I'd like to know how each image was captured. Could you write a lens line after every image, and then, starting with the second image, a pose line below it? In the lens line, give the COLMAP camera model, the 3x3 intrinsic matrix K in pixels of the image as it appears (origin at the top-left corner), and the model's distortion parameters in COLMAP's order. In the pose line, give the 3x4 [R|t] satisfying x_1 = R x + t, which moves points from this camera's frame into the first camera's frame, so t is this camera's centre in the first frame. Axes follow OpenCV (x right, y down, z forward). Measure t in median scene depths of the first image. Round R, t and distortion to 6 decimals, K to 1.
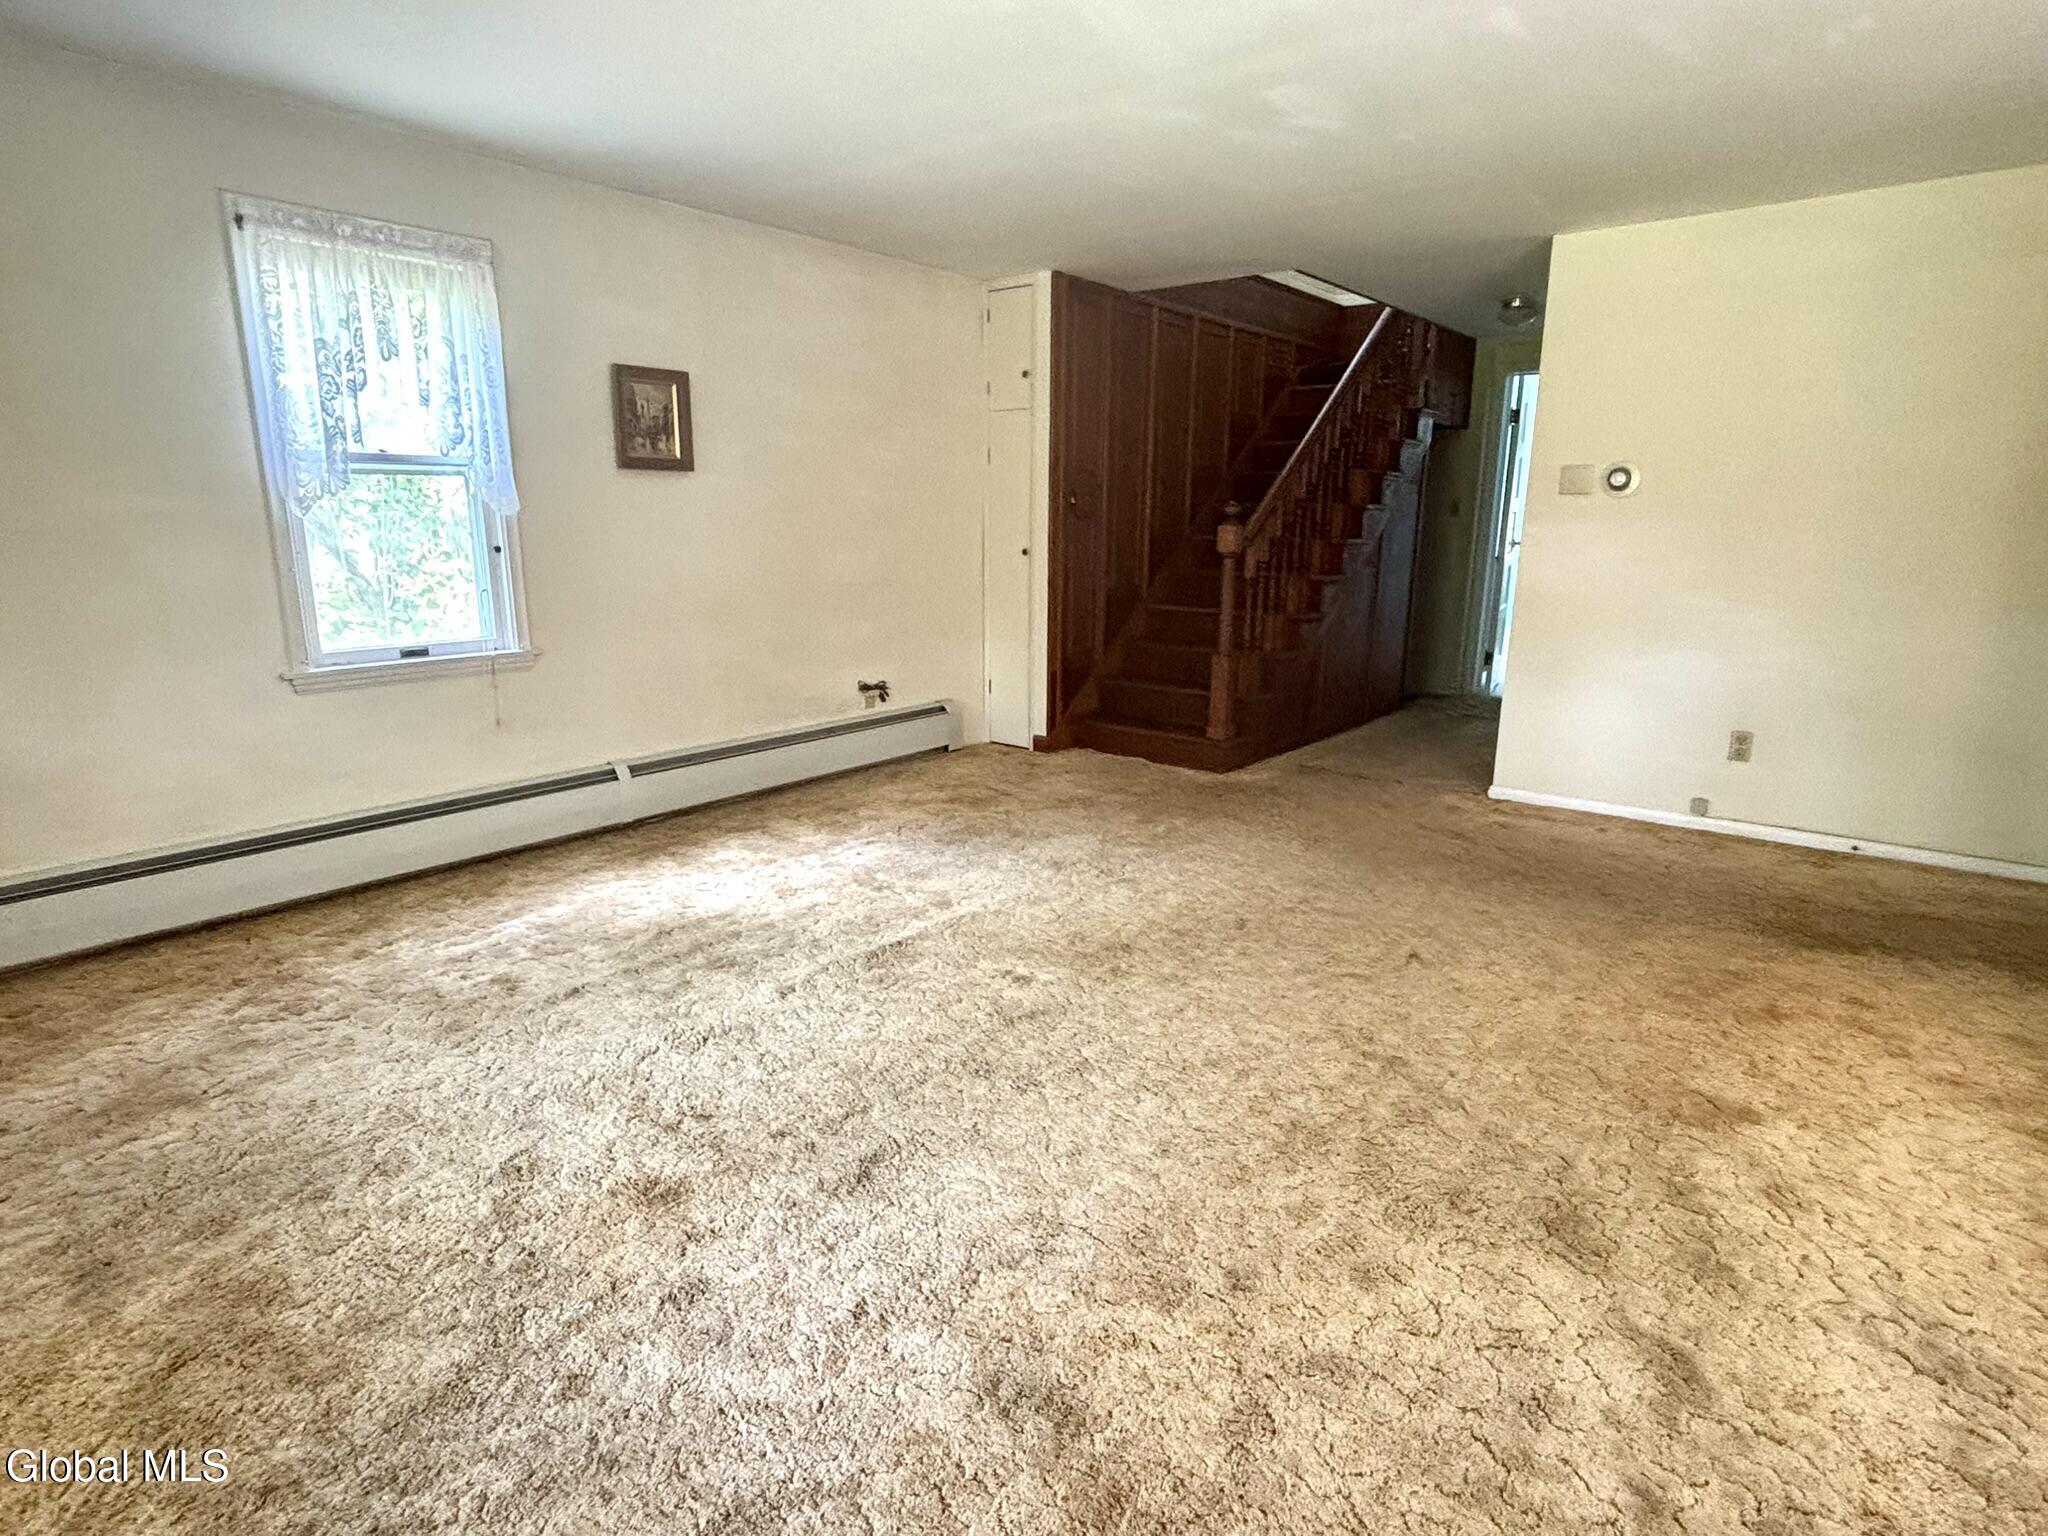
lens RADIAL K [[1077.7, 0, 1021.6], [0, 1077.7, 774.2], [0, 0, 1]] dist [0.000495, -0.000404]
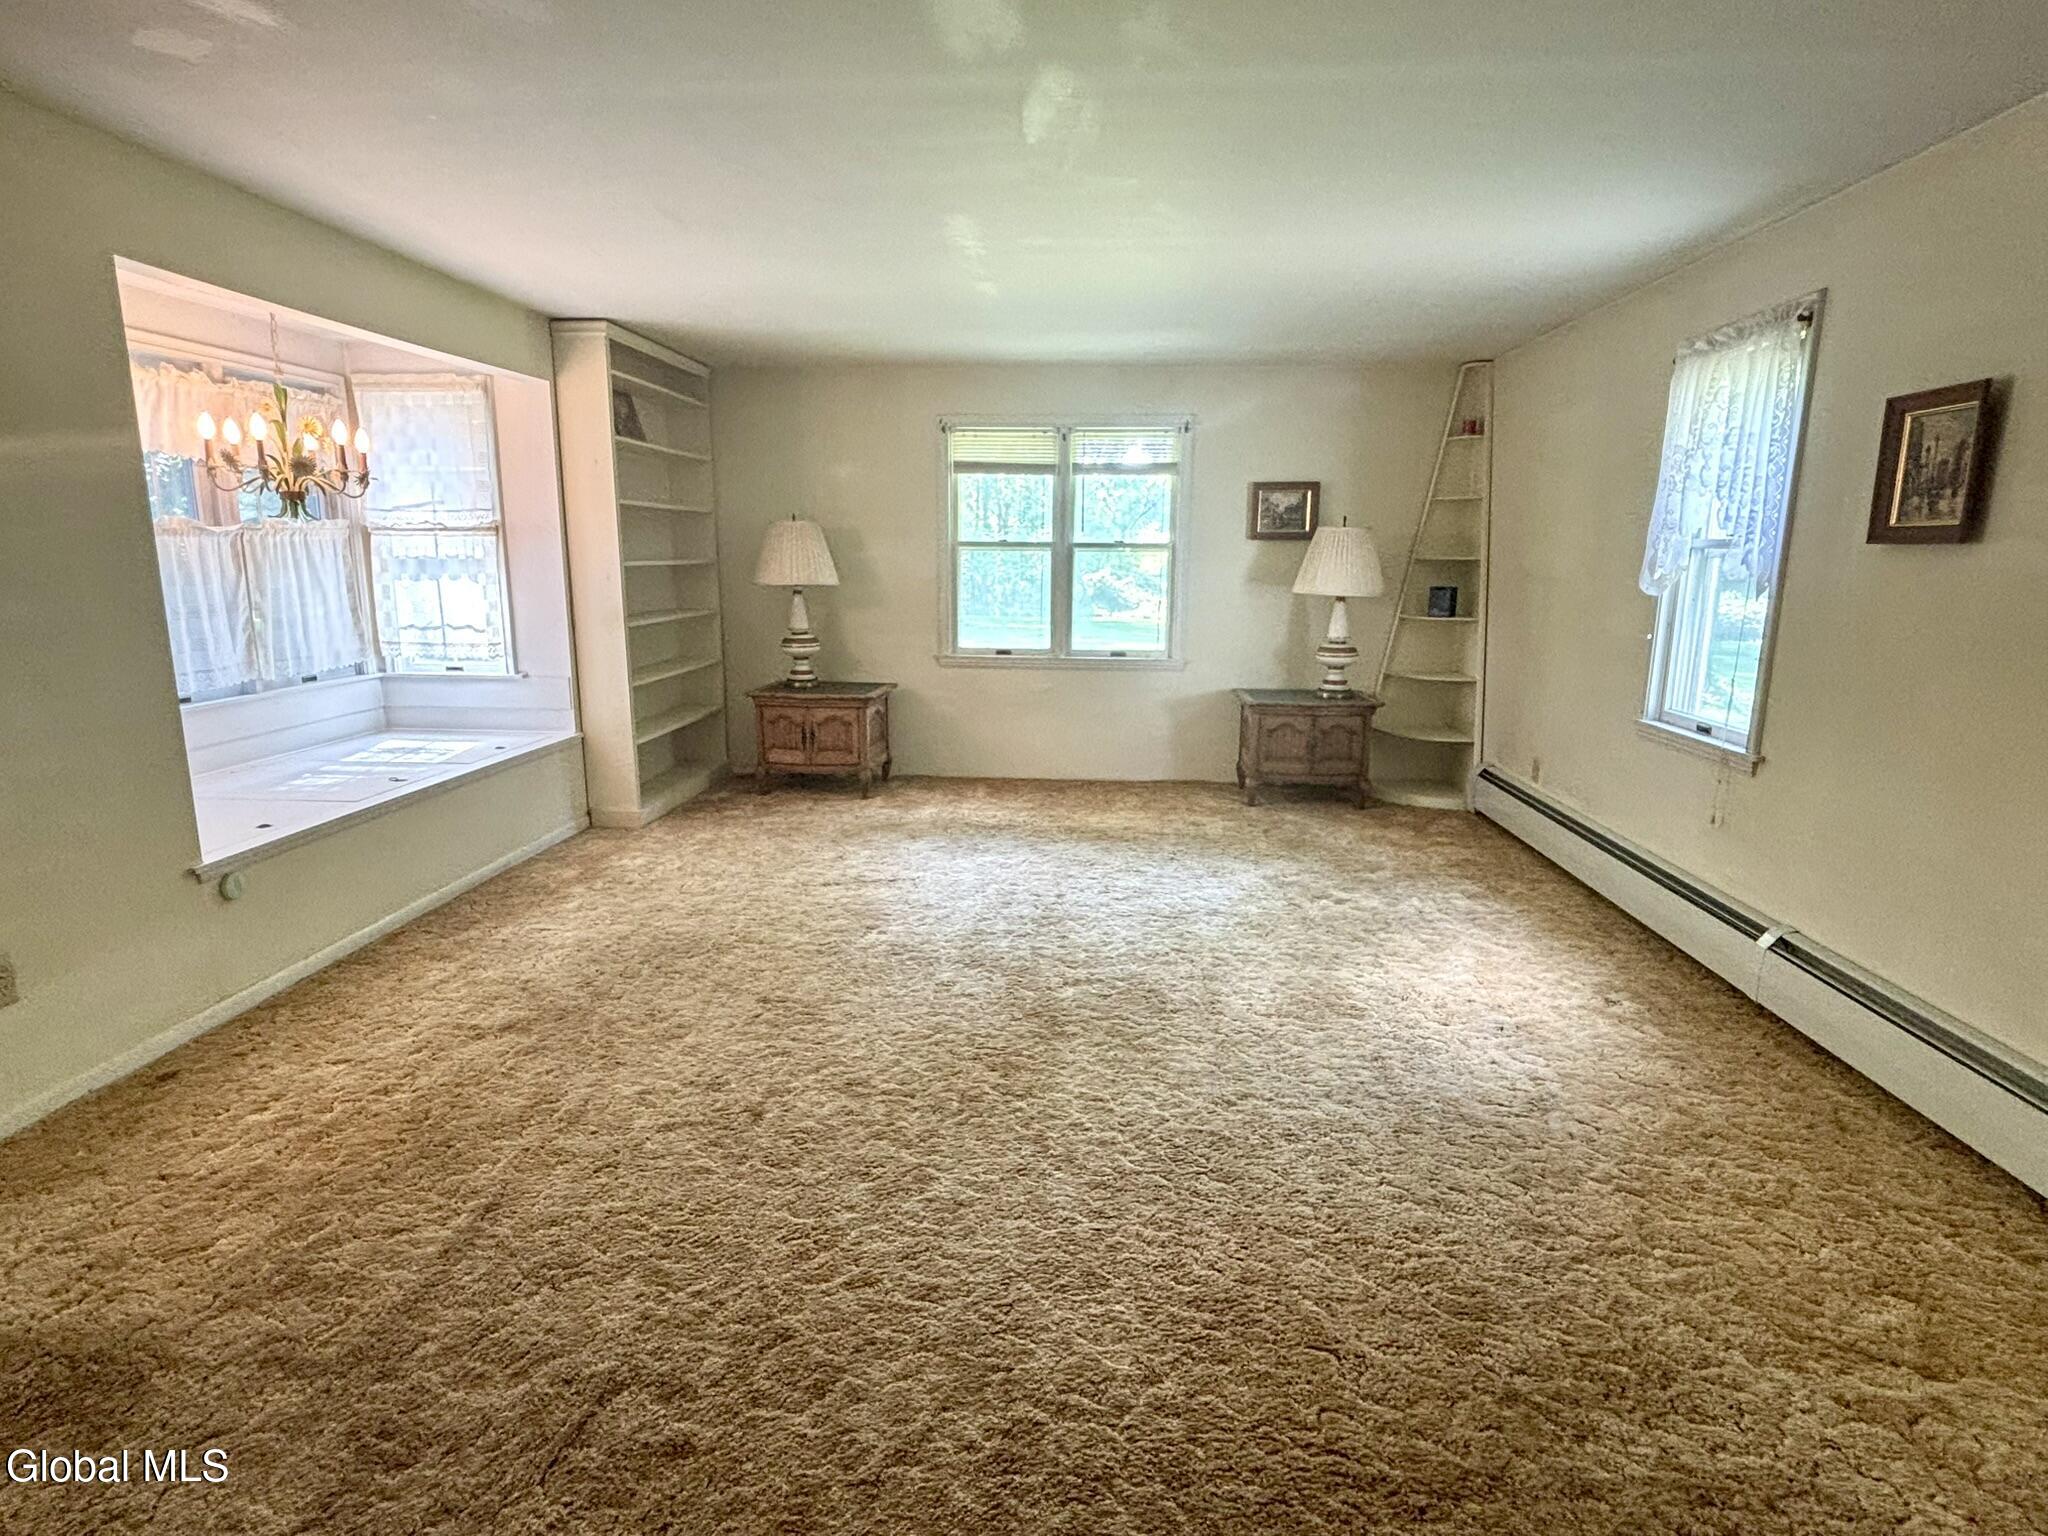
lens RADIAL K [[1077.7, 0, 1024.3], [0, 1077.7, 764.7], [0, 0, 1]] dist [0.000495, -0.000404]
pose [[-0.813765, 0.102587, -0.572069, 0.488376], [-0.149113, 0.914500, 0.376105, -0.325636], [0.561741, 0.391364, -0.728891, 1.226744]]
